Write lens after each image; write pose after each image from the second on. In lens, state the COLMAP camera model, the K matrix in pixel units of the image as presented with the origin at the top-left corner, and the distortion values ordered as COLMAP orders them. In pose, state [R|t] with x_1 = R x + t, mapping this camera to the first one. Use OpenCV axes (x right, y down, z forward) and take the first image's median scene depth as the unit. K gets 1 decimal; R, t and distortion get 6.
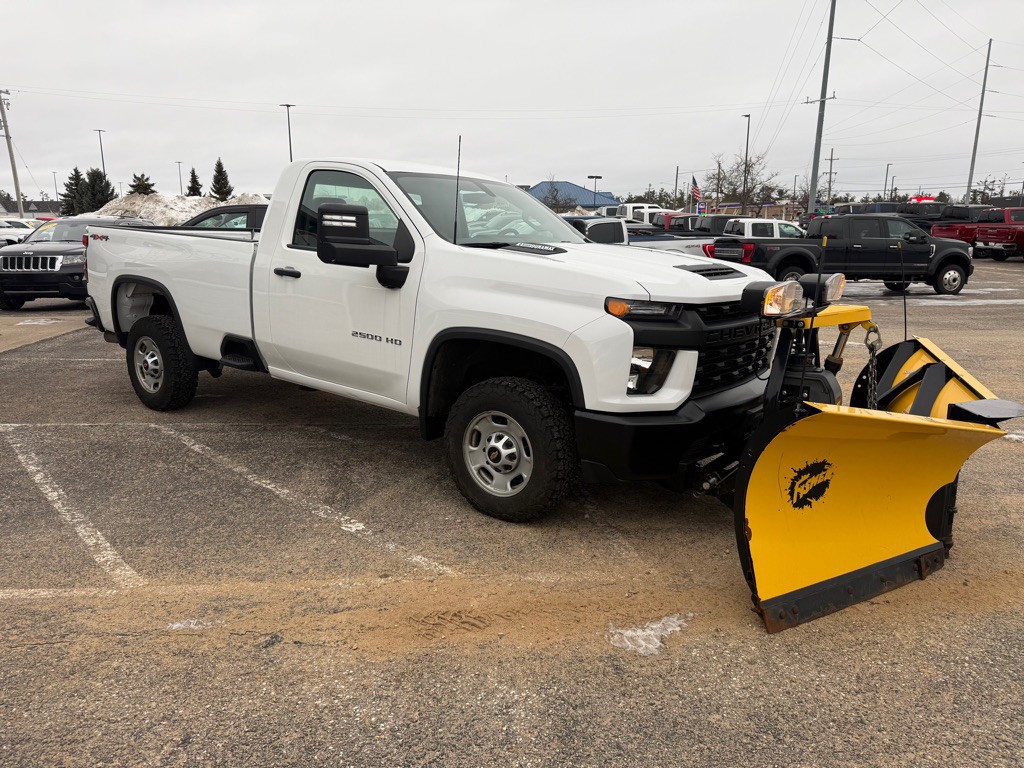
lens RADIAL K [[710.3, 0, 510.3], [0, 710.3, 389.6], [0, 0, 1]] dist [0.060554, -0.075314]
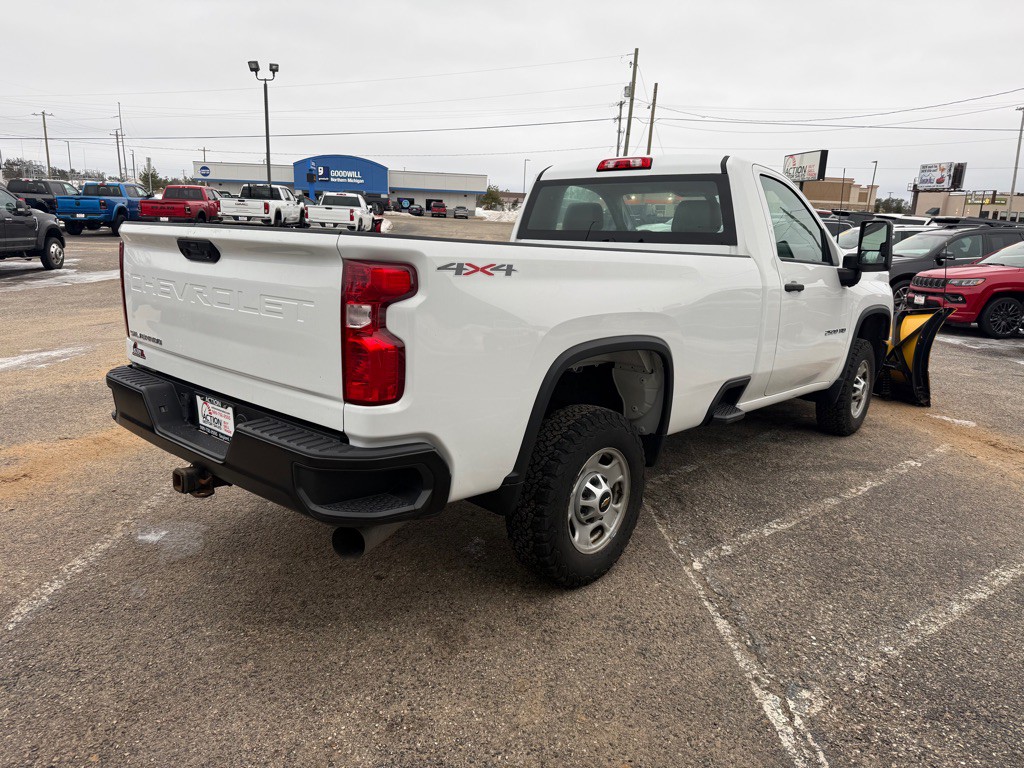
lens RADIAL K [[712.0, 0, 514.1], [0, 712.0, 389.5], [0, 0, 1]] dist [0.072856, -0.103279]
pose [[0.084448, -0.235820, 0.968121, -1.441970], [0.184720, 0.958455, 0.217353, -0.346593], [-0.979156, 0.160476, 0.124500, 1.421854]]
